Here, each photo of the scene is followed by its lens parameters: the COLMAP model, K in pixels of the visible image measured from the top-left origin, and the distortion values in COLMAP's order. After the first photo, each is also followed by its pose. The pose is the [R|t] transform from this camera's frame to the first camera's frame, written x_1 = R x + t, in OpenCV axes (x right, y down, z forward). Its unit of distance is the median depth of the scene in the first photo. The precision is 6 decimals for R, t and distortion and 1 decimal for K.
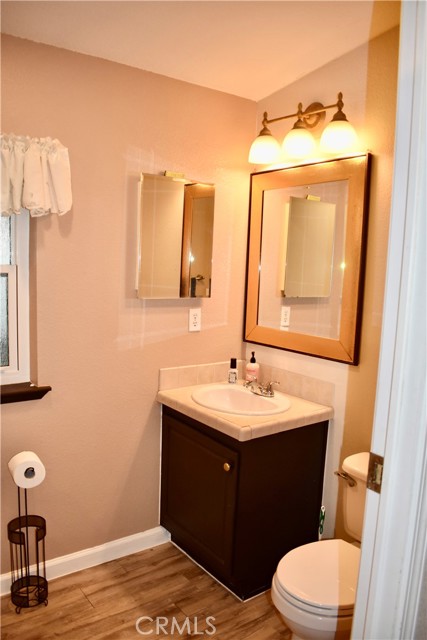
lens RADIAL K [[507.3, 0, 213.1], [0, 507.3, 320.2], [0, 0, 1]] dist [-0.087407, 0.016172]
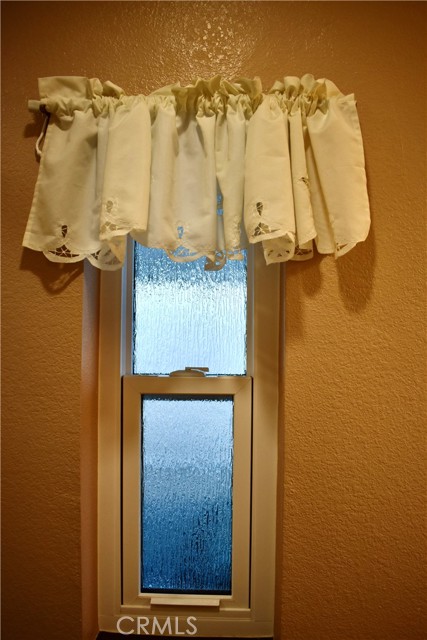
lens RADIAL K [[407.5, 0, 212.5], [0, 407.5, 321.7], [0, 0, 1]] dist [0.010694, 0.002273]
pose [[0.786435, -0.067520, -0.613971, -0.192694], [-0.054298, 0.982602, -0.177609, -0.095787], [0.615282, 0.173015, 0.769087, 0.712656]]
